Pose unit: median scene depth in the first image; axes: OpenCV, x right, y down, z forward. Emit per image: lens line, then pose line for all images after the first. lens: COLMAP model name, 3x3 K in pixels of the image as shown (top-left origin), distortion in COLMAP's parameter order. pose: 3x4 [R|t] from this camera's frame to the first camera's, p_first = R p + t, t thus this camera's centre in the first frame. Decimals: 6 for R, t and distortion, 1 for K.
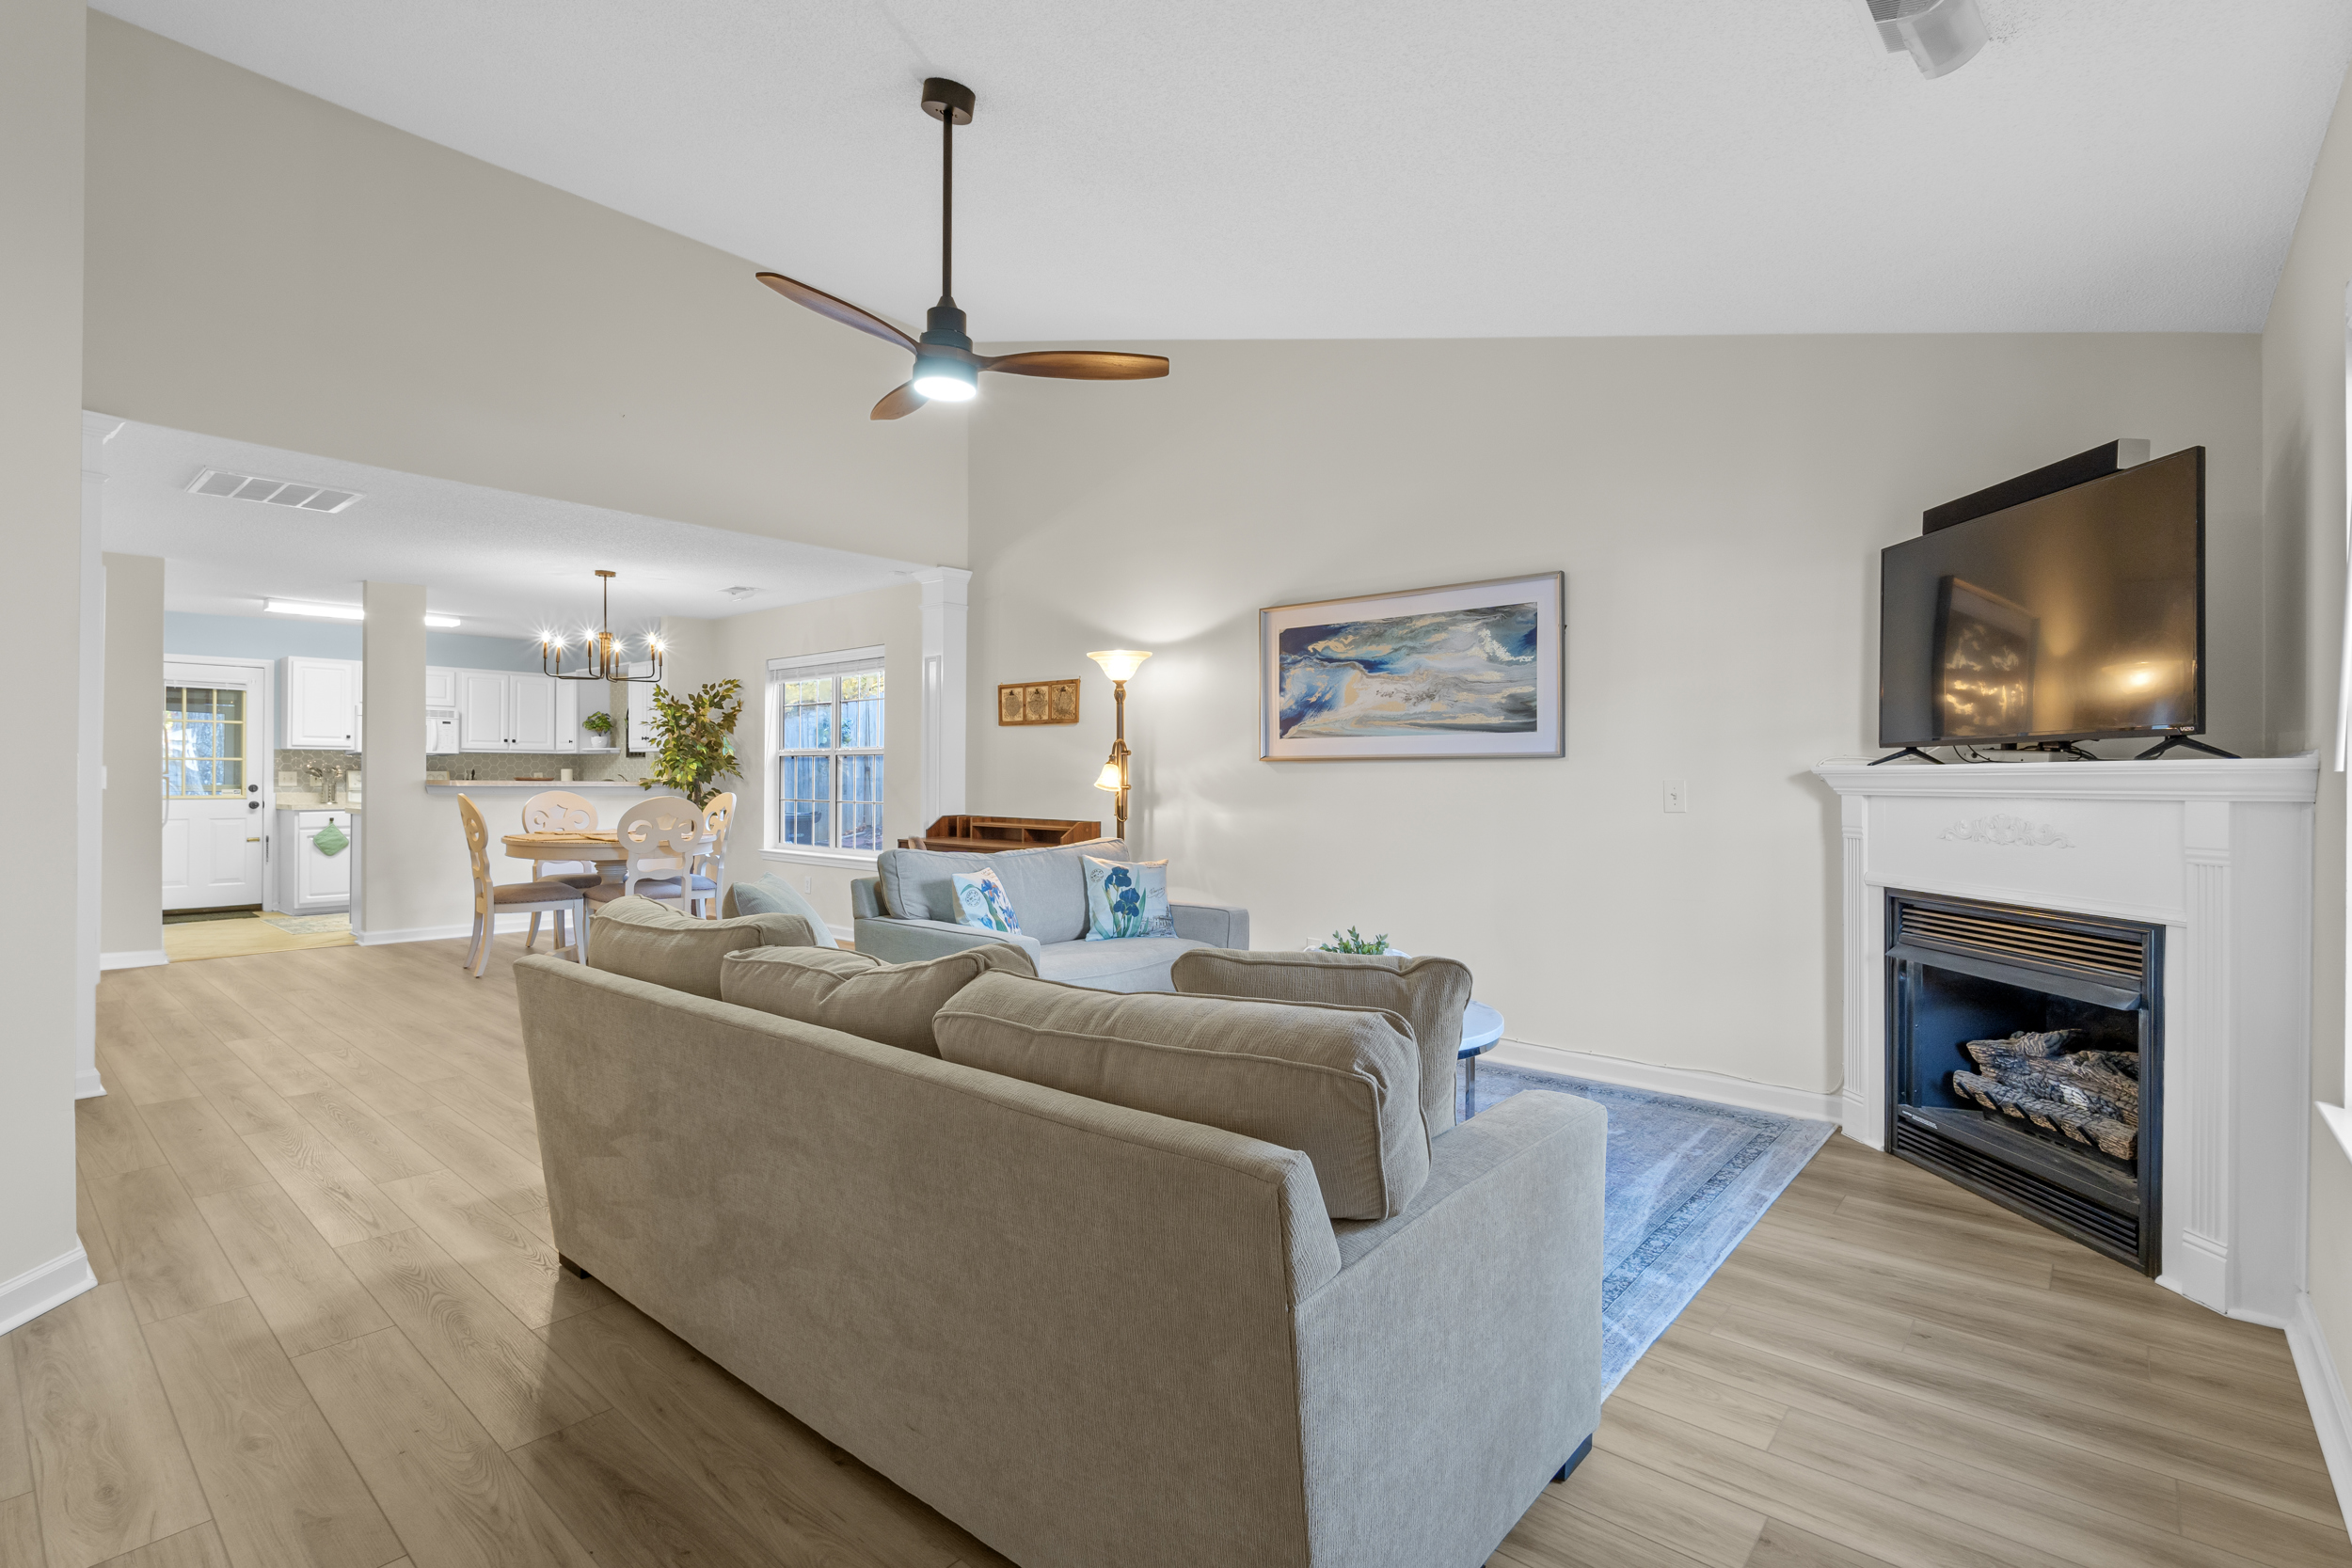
lens RADIAL K [[1088.6, 0, 1176.0], [0, 1088.6, 784.0], [0, 0, 1]] dist [-0.003400, -0.000675]
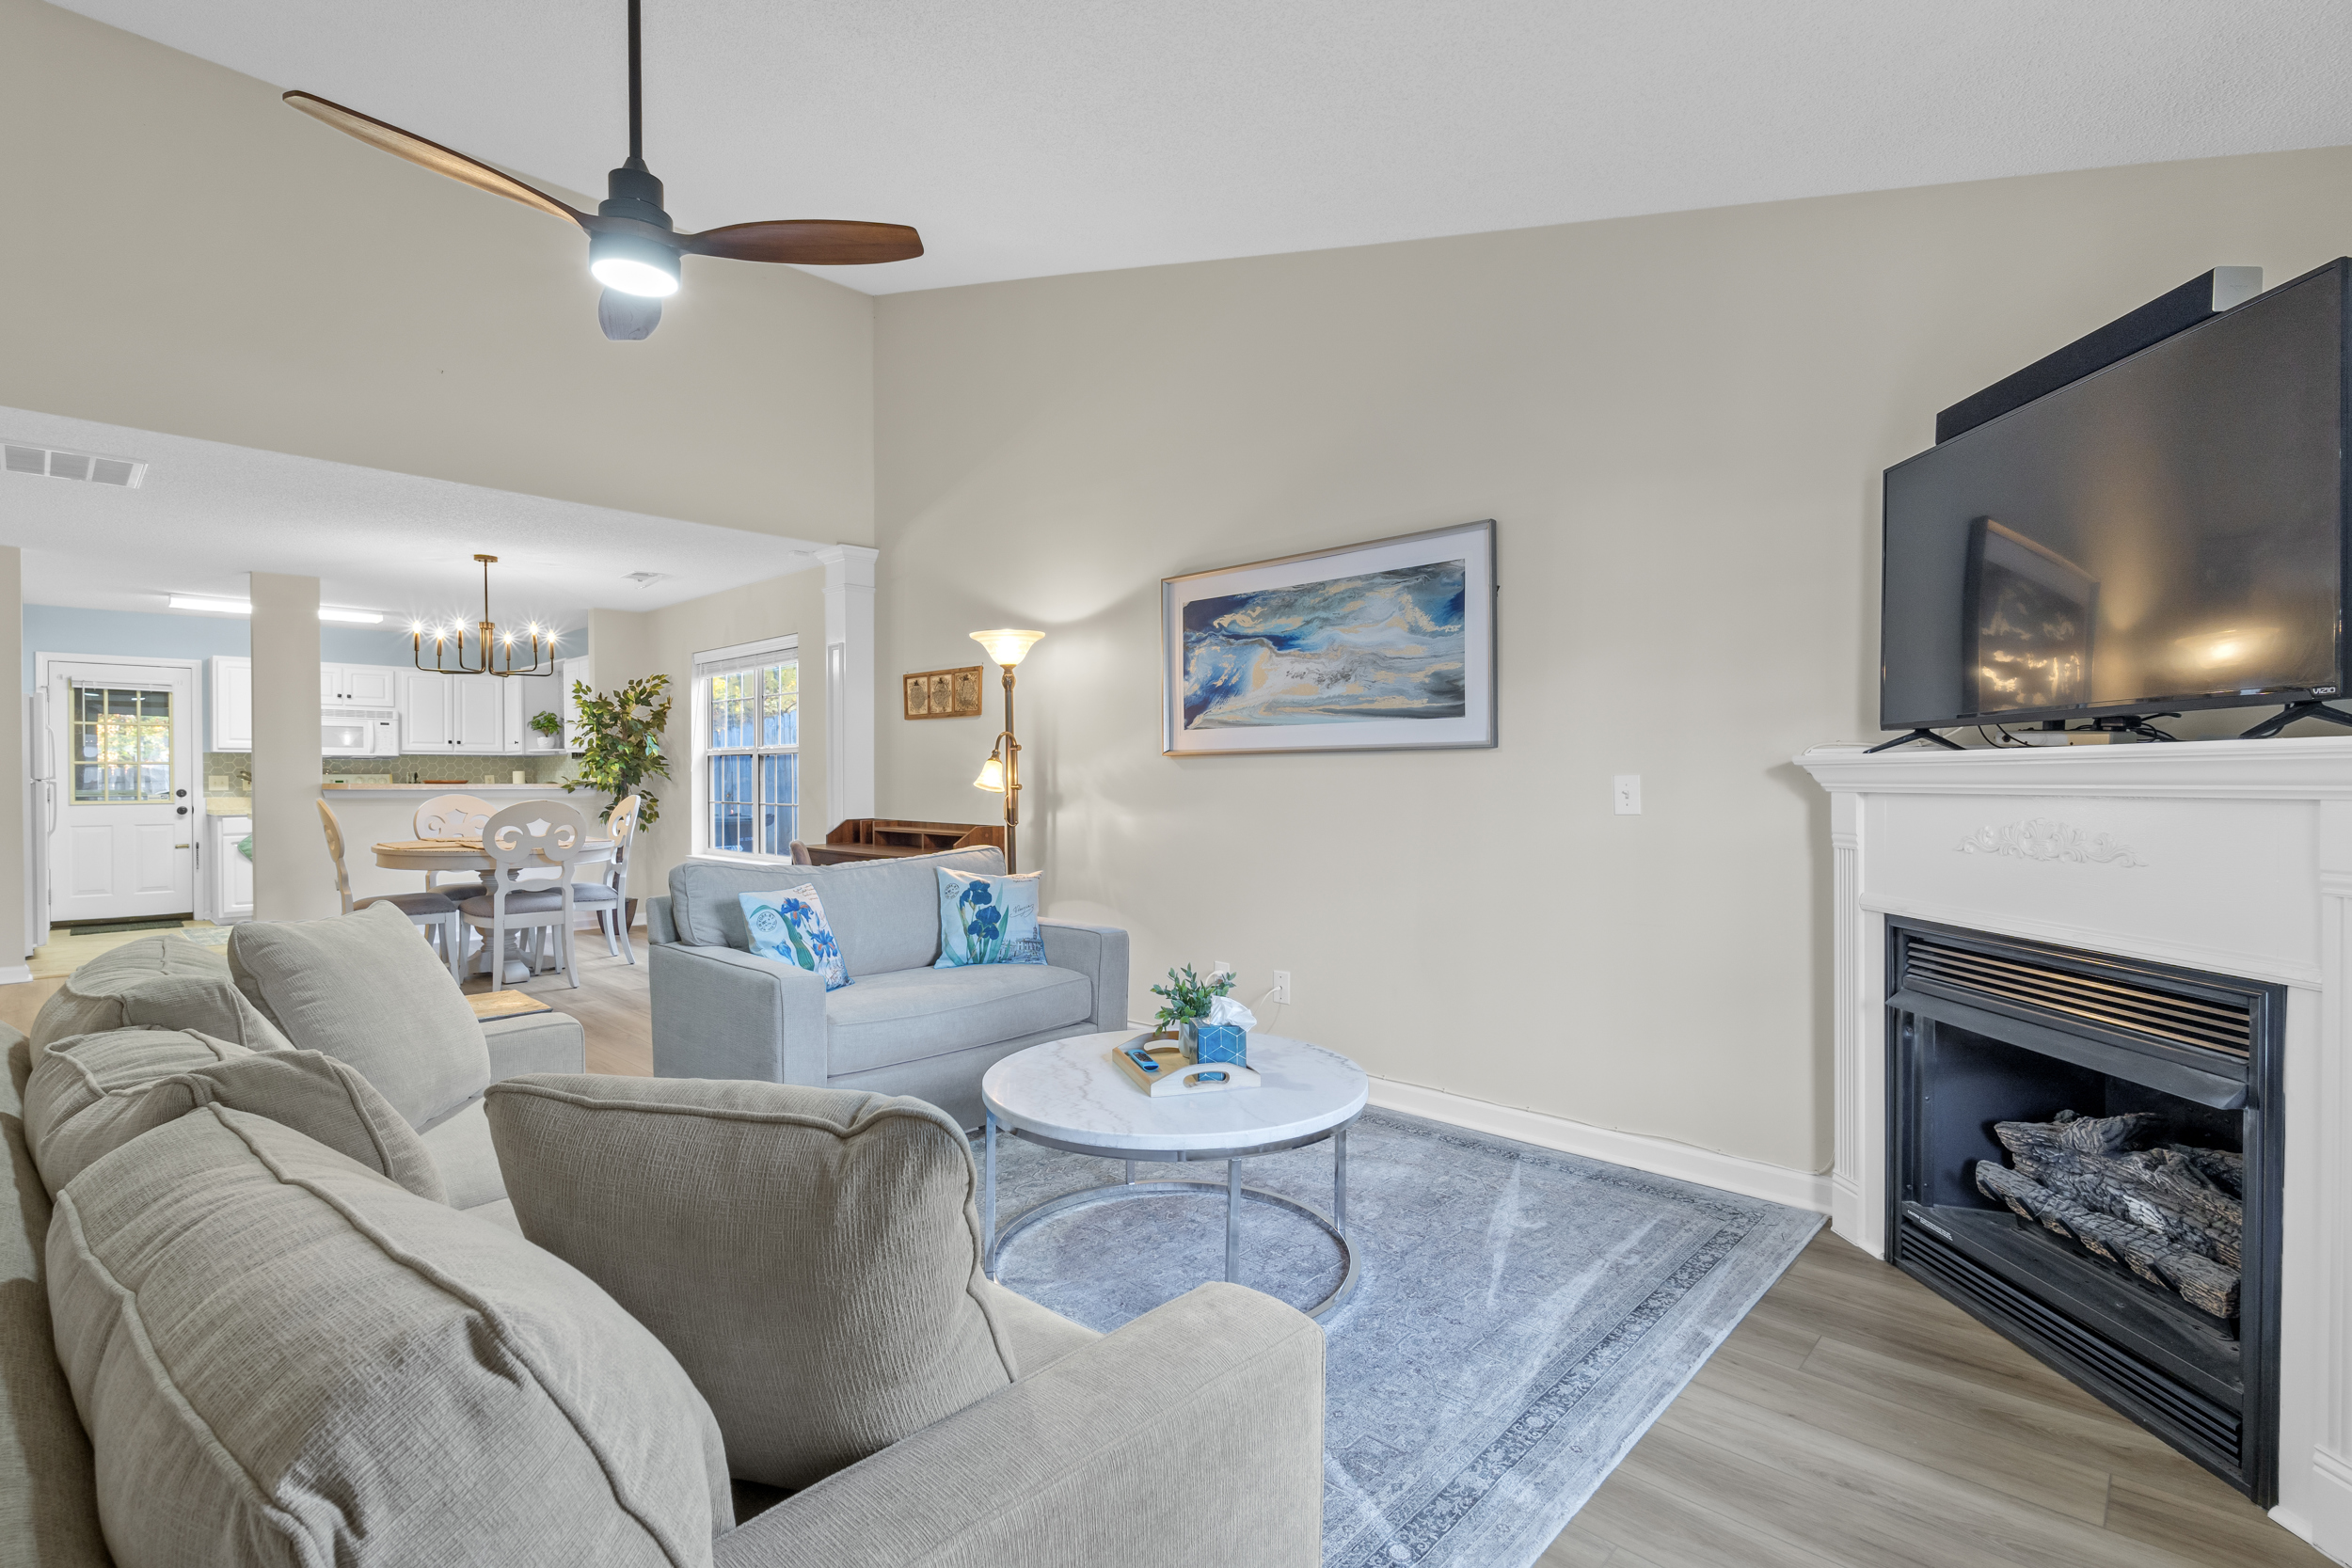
lens RADIAL K [[1077.7, 0, 1168.1], [0, 1077.7, 793.9], [0, 0, 1]] dist [-0.003668, -0.000645]
pose [[0.998888, -0.005691, -0.046794, 0.158062], [0.006171, 0.999930, 0.010125, 0.000514], [0.046733, -0.010402, 0.998853, 0.191714]]
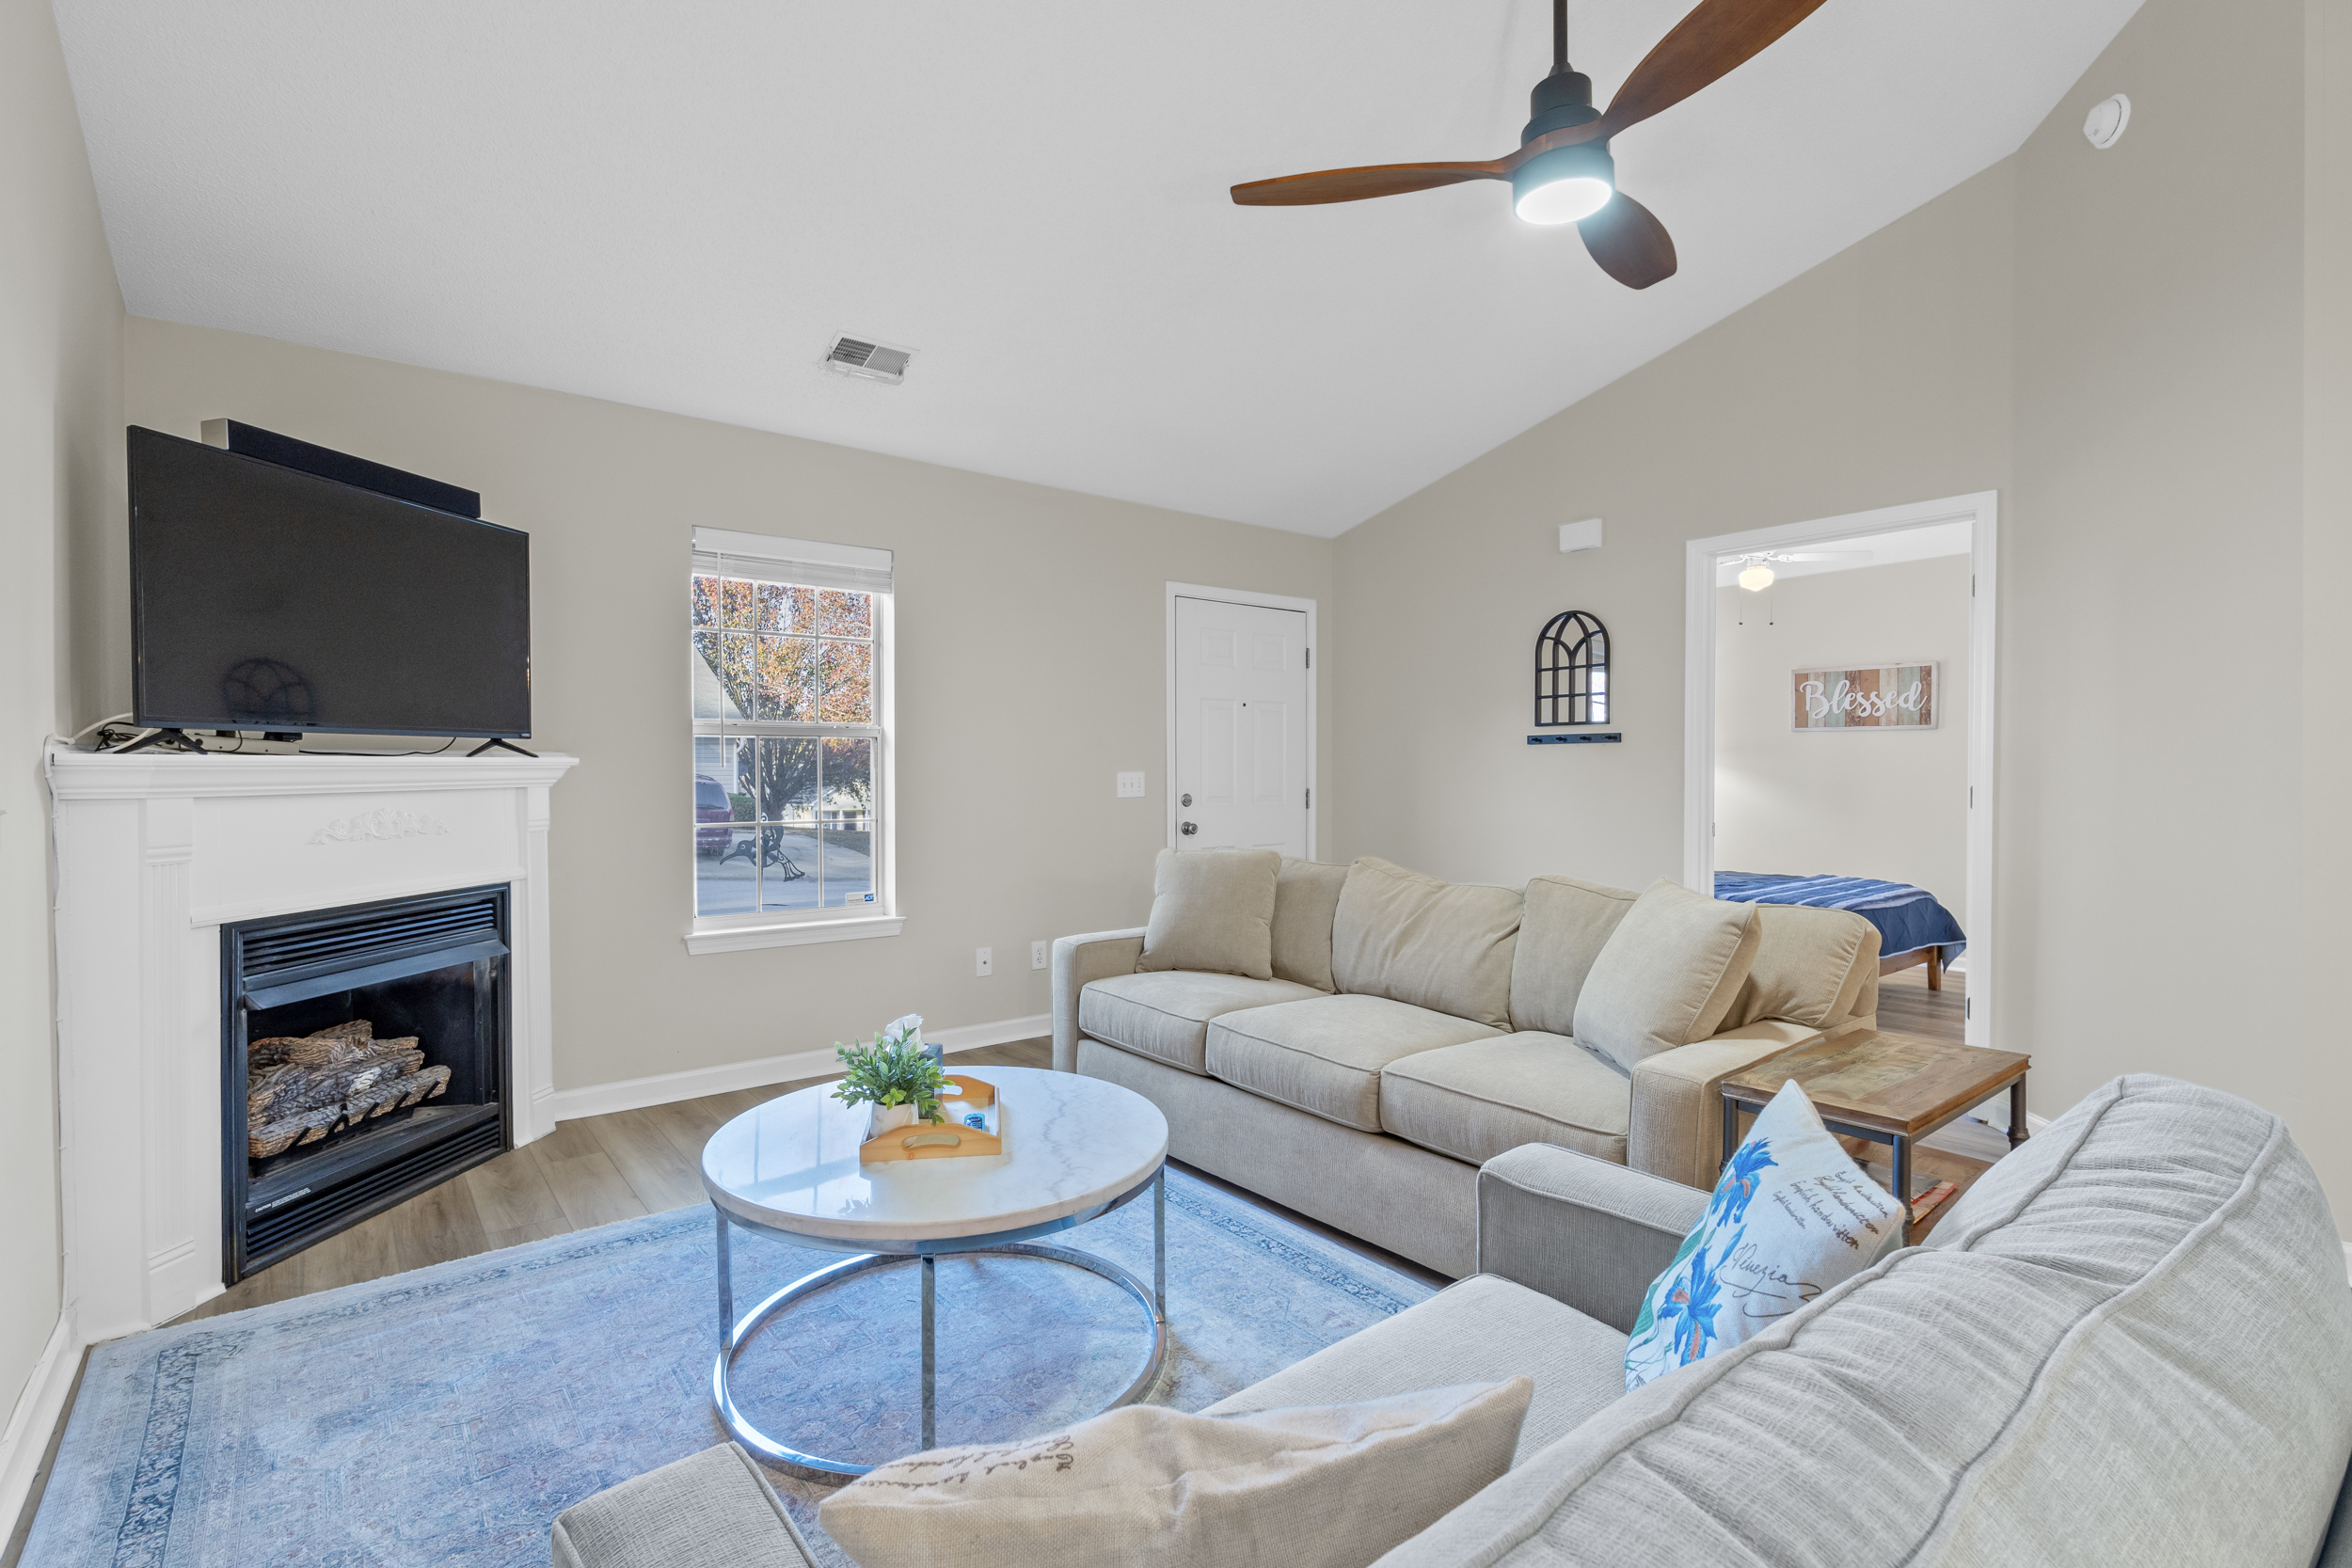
lens RADIAL K [[1088.6, 0, 1176.0], [0, 1088.6, 784.0], [0, 0, 1]] dist [-0.003400, -0.000675]
pose [[-0.984051, -0.007137, 0.177745, -0.080459], [-0.003881, 0.999818, 0.018659, -0.011202], [-0.177846, 0.017671, -0.983900, 1.340356]]
